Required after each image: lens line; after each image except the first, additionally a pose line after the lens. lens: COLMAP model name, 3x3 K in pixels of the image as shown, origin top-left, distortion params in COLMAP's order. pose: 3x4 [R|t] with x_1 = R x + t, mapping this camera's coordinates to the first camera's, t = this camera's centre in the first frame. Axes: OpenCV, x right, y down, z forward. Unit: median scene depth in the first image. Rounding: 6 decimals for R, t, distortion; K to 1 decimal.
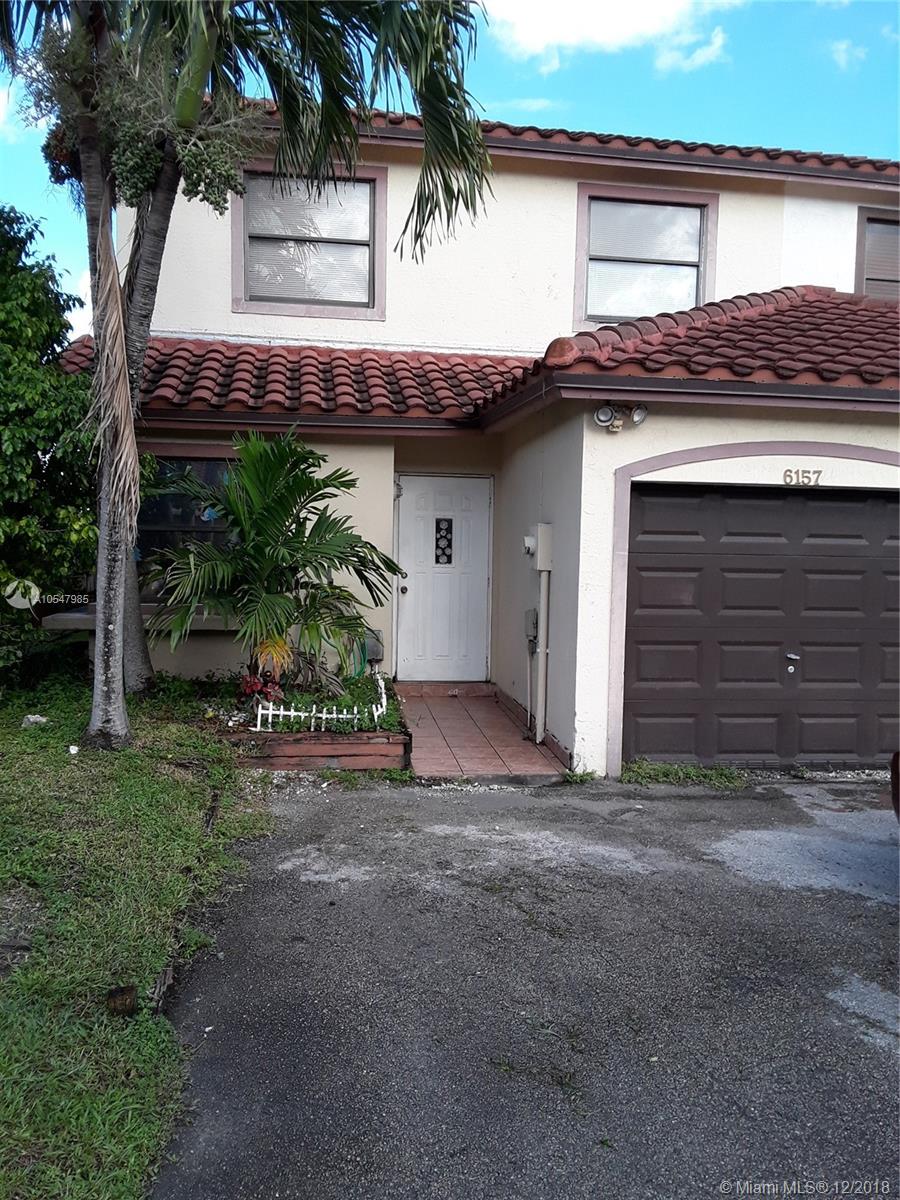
lens RADIAL K [[955.0, 0, 410.8], [0, 955.0, 634.3], [0, 0, 1]] dist [0.110833, -0.151936]
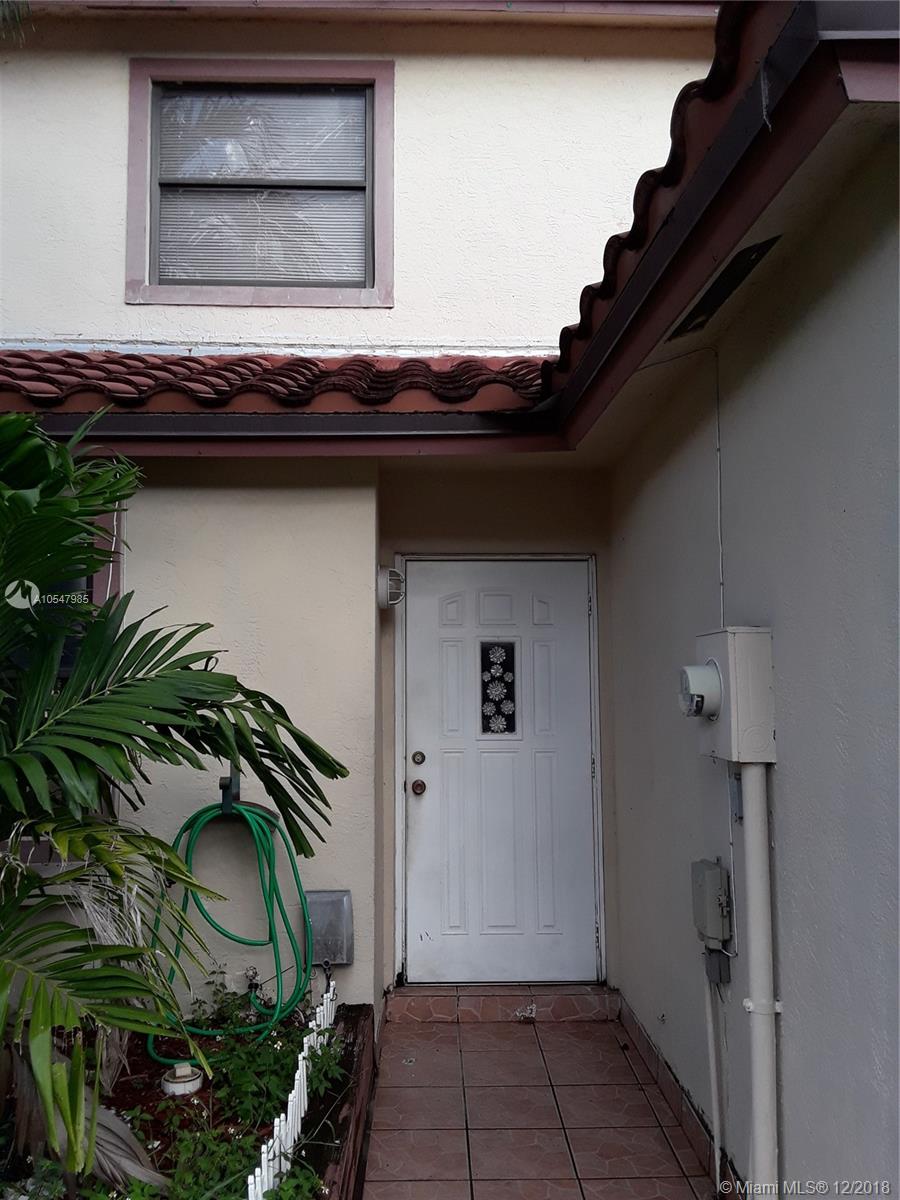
lens RADIAL K [[955.0, 0, 410.8], [0, 955.0, 634.3], [0, 0, 1]] dist [0.110833, -0.151936]
pose [[0.993251, -0.028007, -0.112551, 0.061733], [0.009706, 0.987075, -0.159965, -0.060824], [0.115577, 0.157793, 0.980685, 0.672590]]
